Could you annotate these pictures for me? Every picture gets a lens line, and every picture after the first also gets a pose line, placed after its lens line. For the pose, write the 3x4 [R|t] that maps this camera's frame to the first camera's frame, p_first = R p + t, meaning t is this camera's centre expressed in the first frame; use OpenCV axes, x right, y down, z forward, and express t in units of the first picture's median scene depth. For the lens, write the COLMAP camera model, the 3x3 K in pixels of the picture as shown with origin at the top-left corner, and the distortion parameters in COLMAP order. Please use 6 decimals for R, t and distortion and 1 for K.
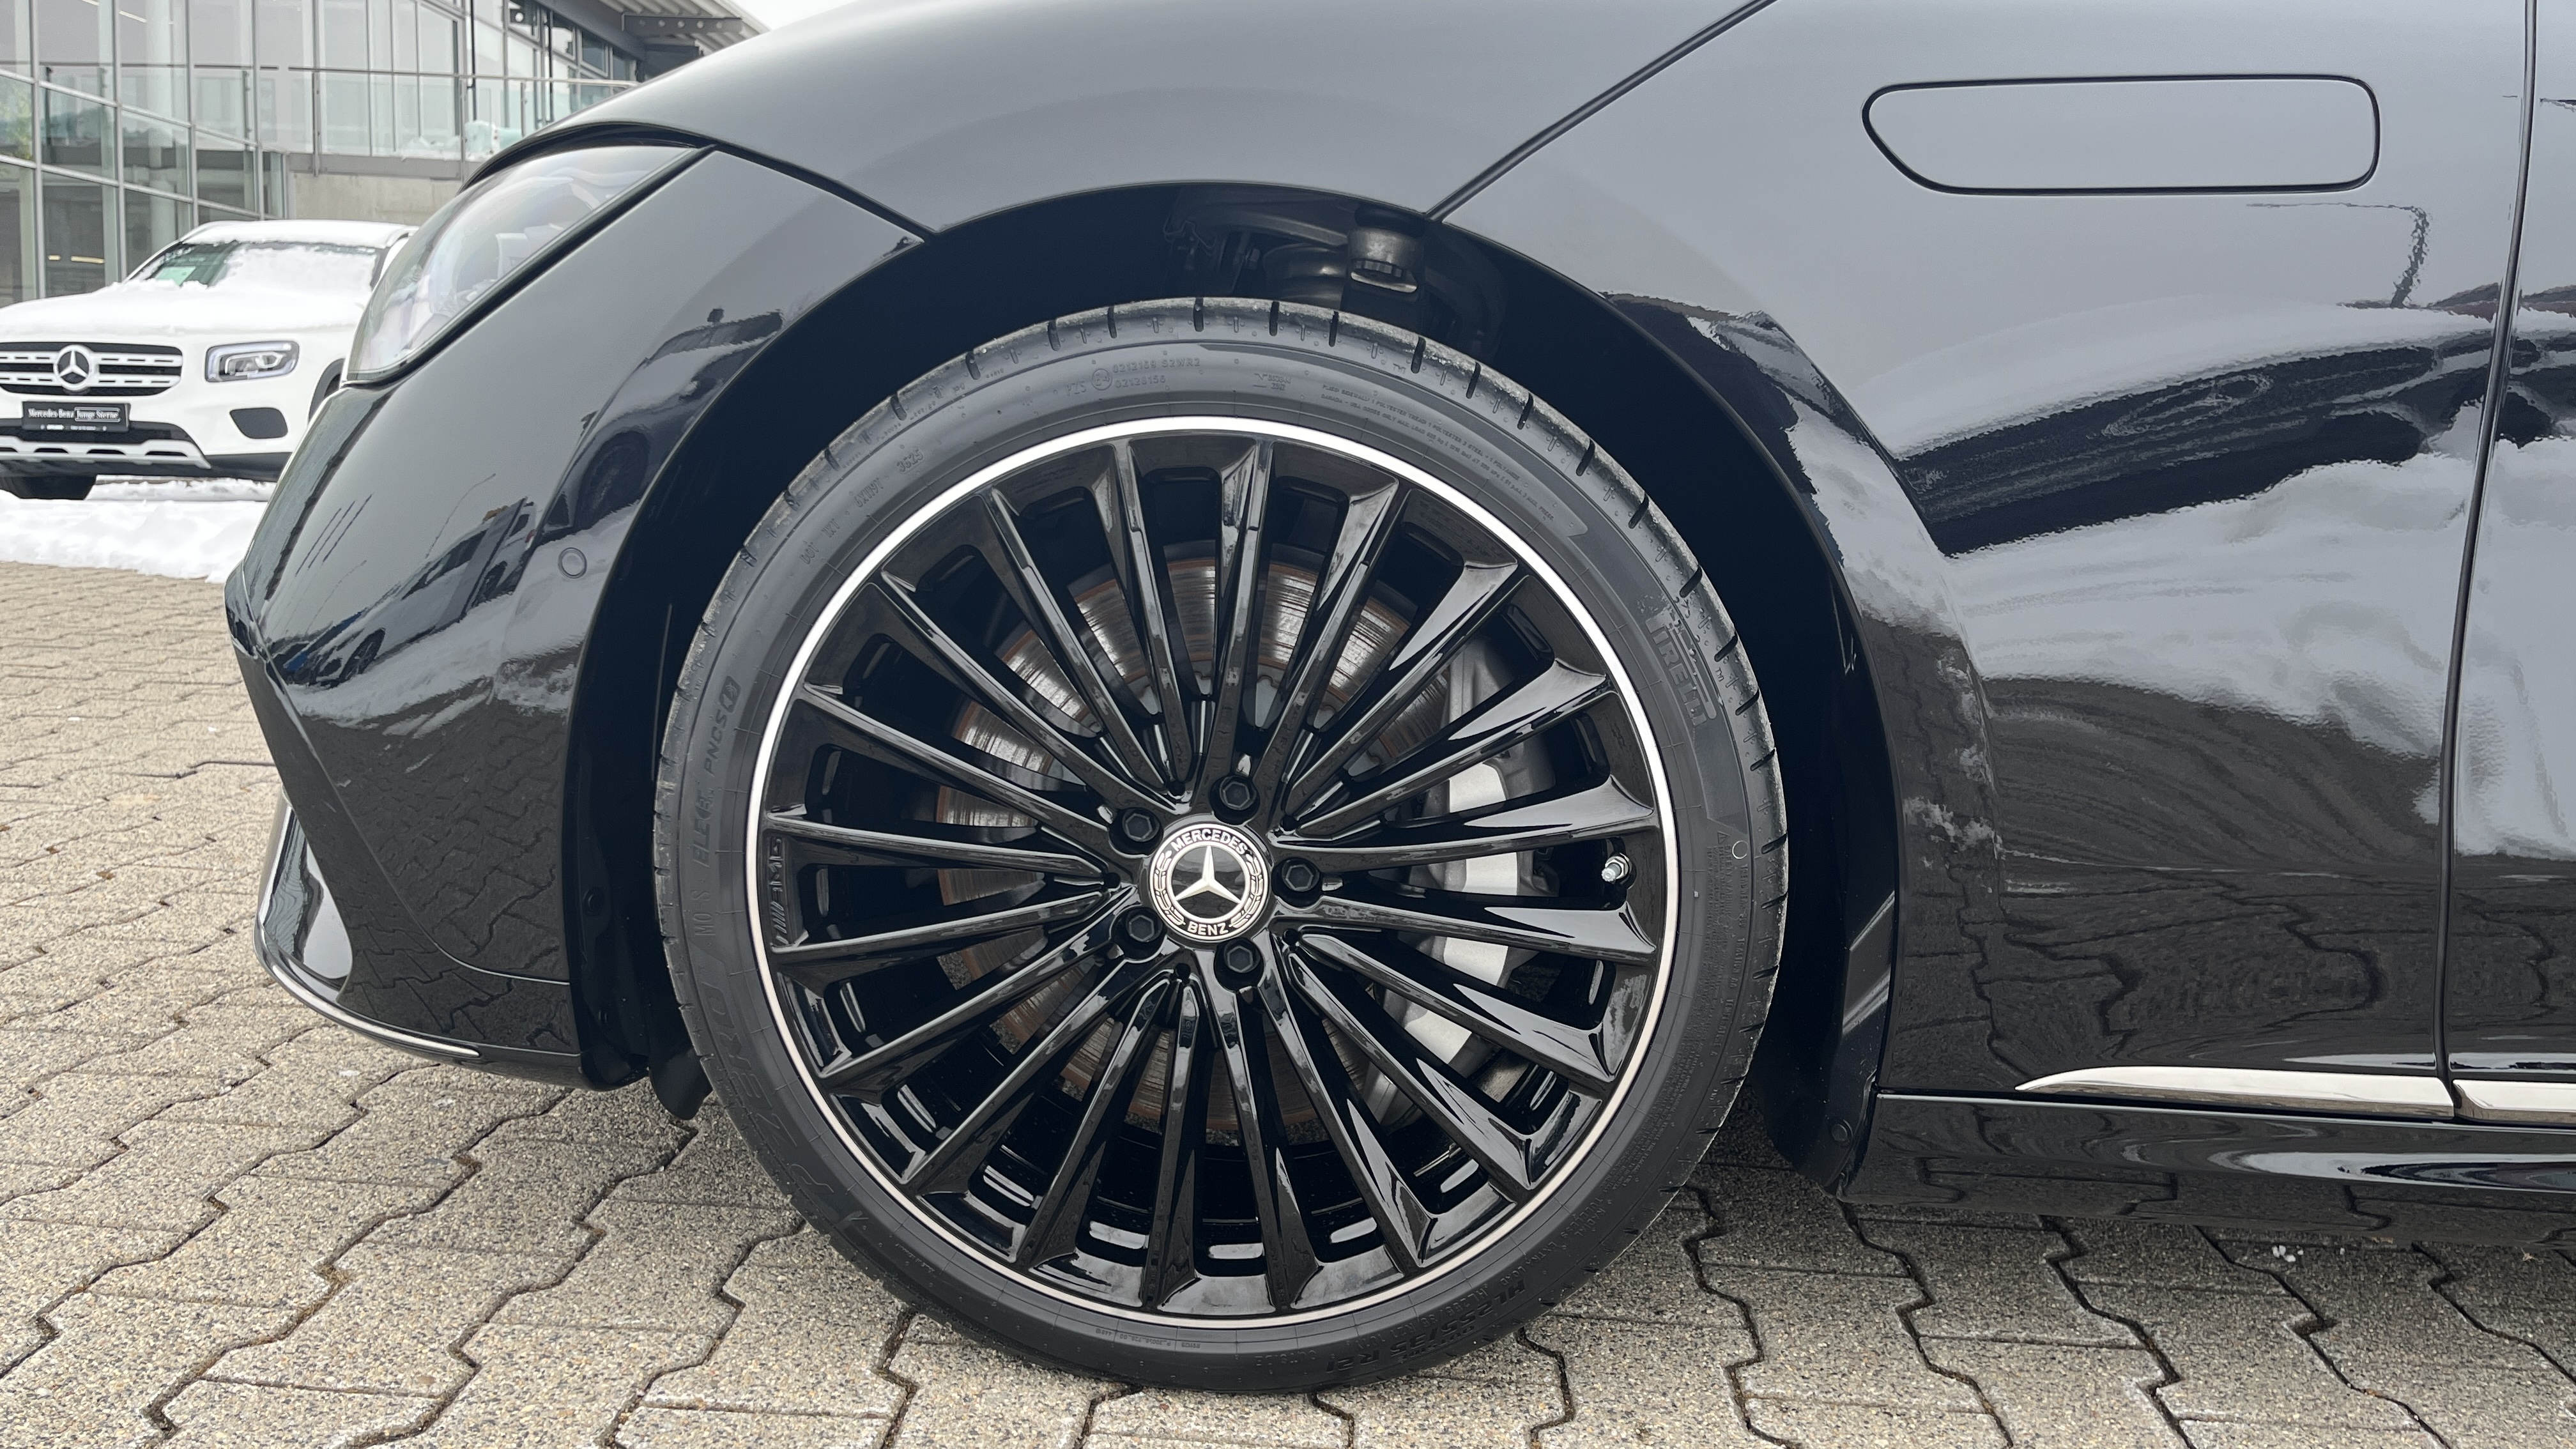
lens RADIAL K [[1948.2, 0, 1290.3], [0, 1948.2, 774.1], [0, 0, 1]] dist [0.069467, -0.089237]
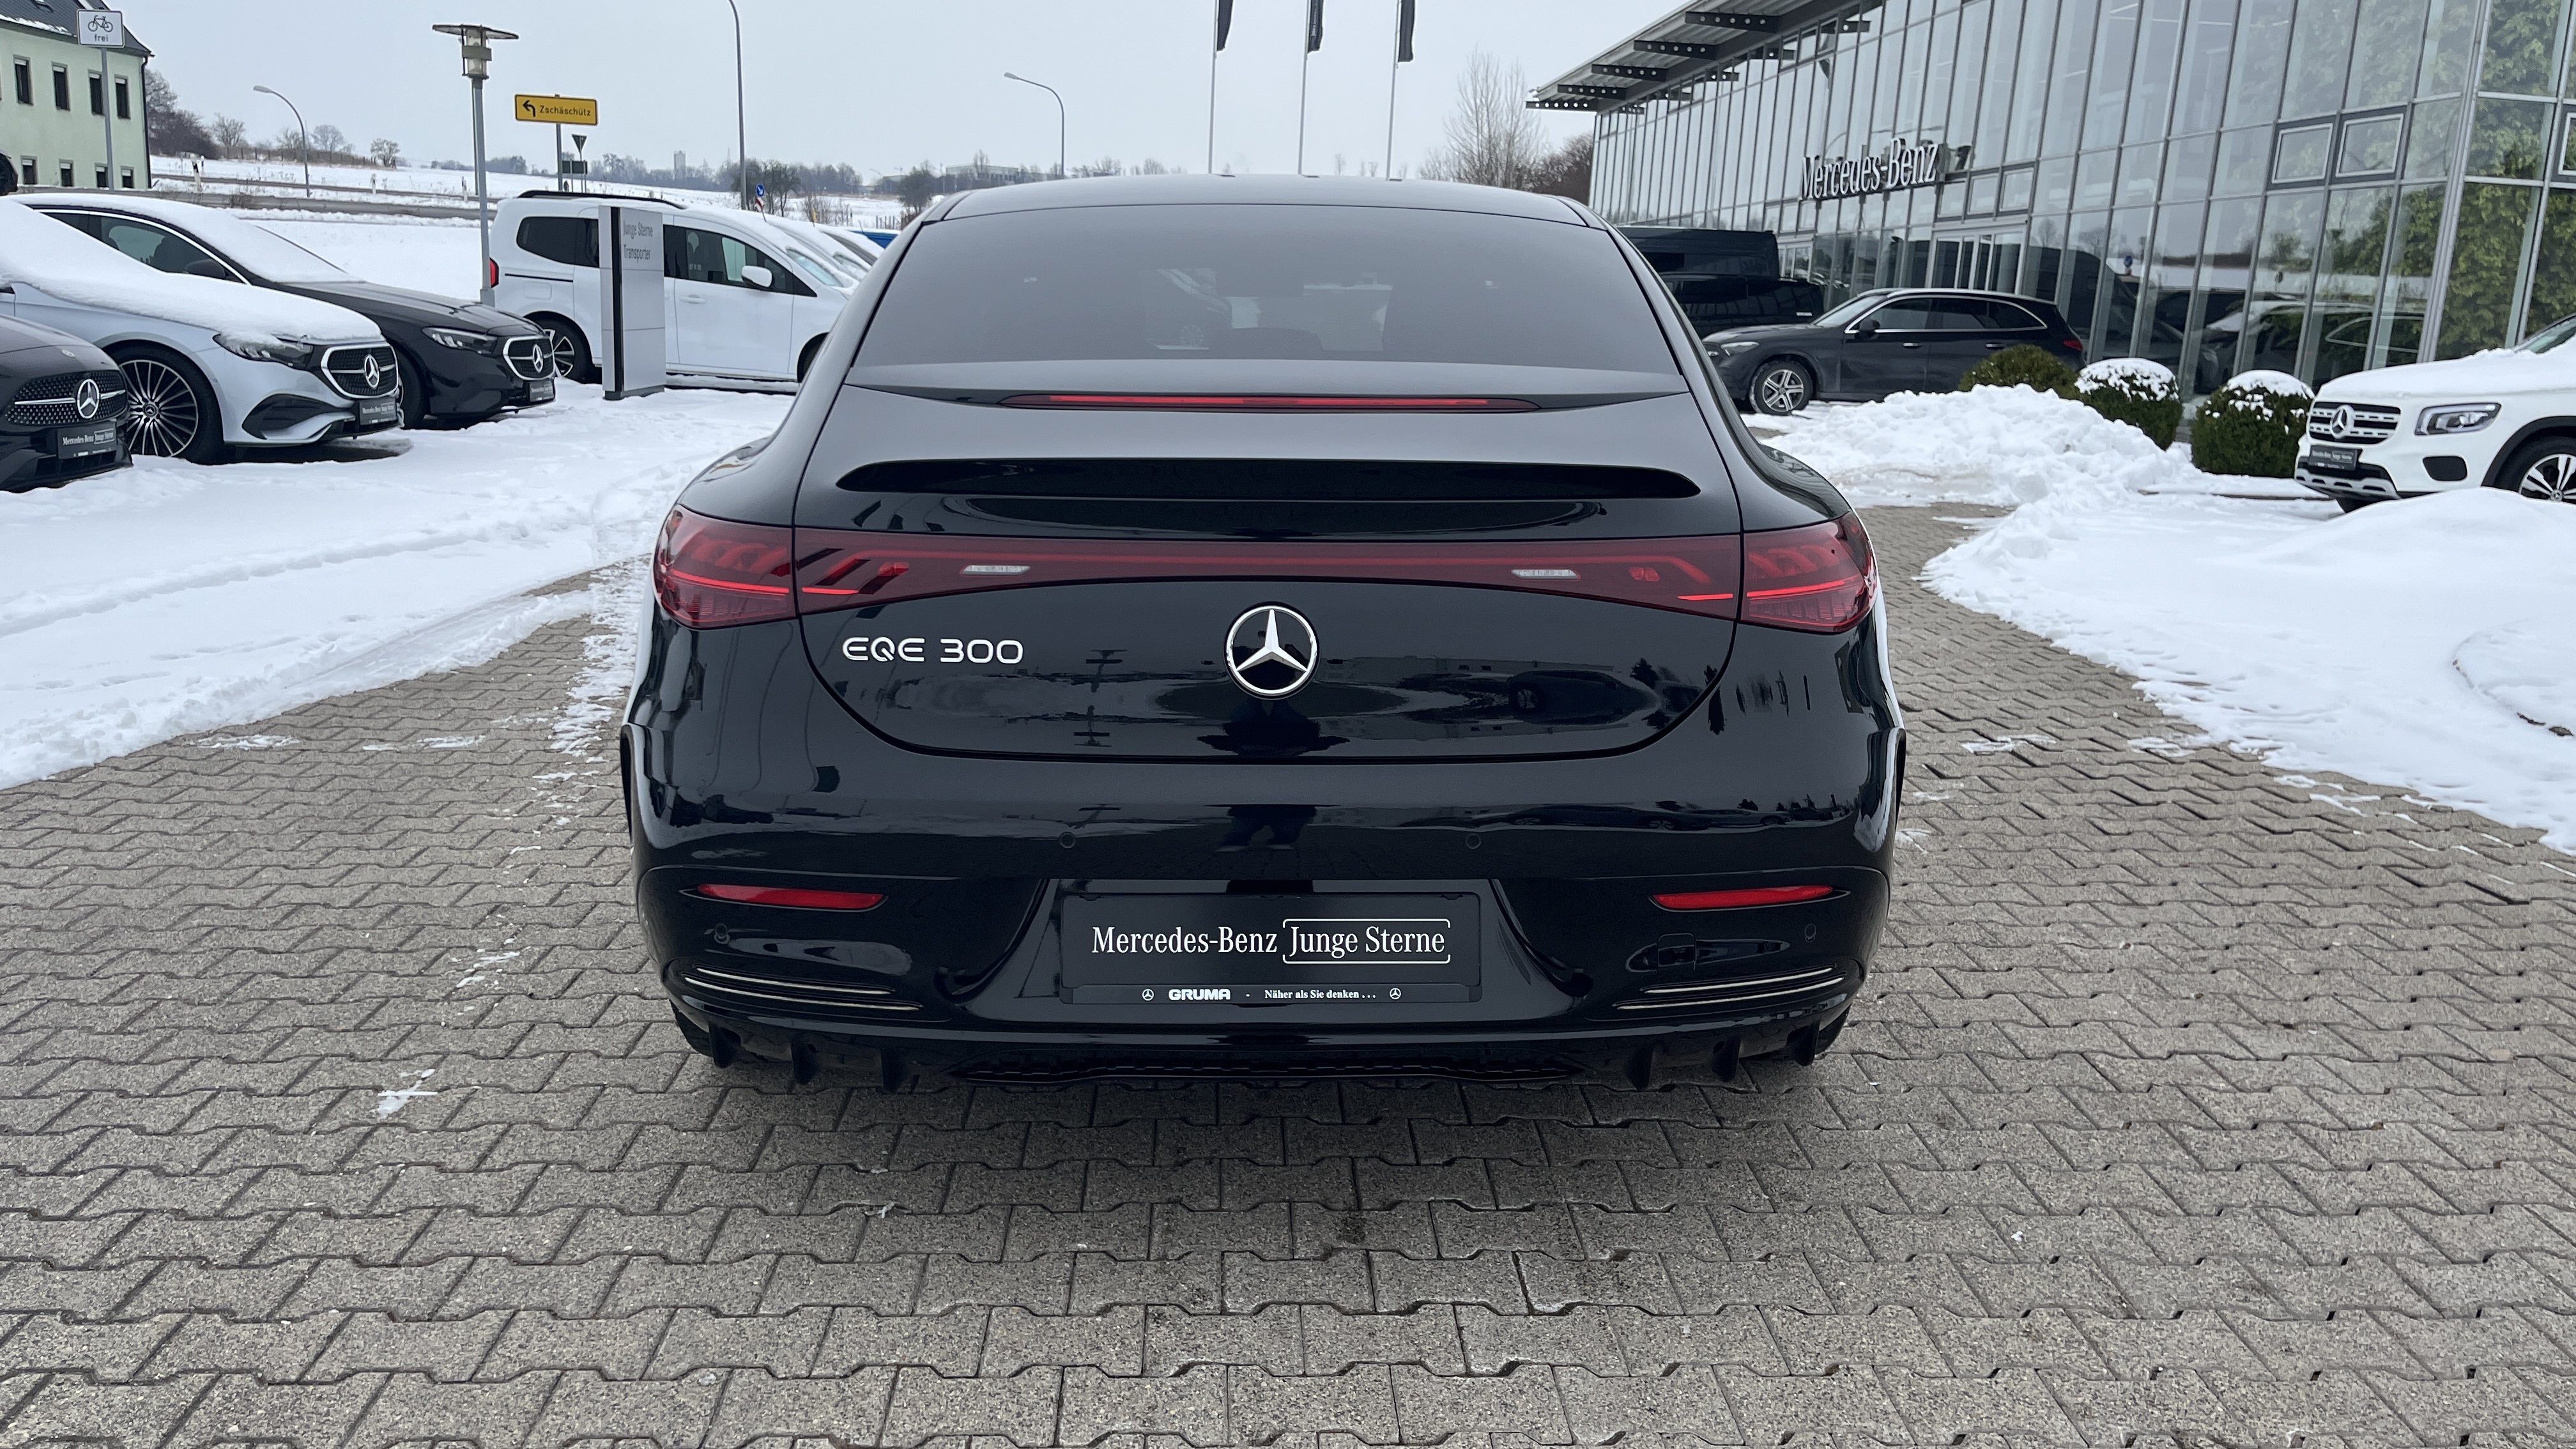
lens RADIAL K [[1948.2, 0, 1300.1], [0, 1948.2, 727.8], [0, 0, 1]] dist [0.069467, -0.089237]
pose [[0.099832, 0.178346, -0.978890, 2.908040], [-0.197451, 0.967791, 0.156187, -0.307719], [0.975216, 0.177690, 0.131831, 0.671289]]
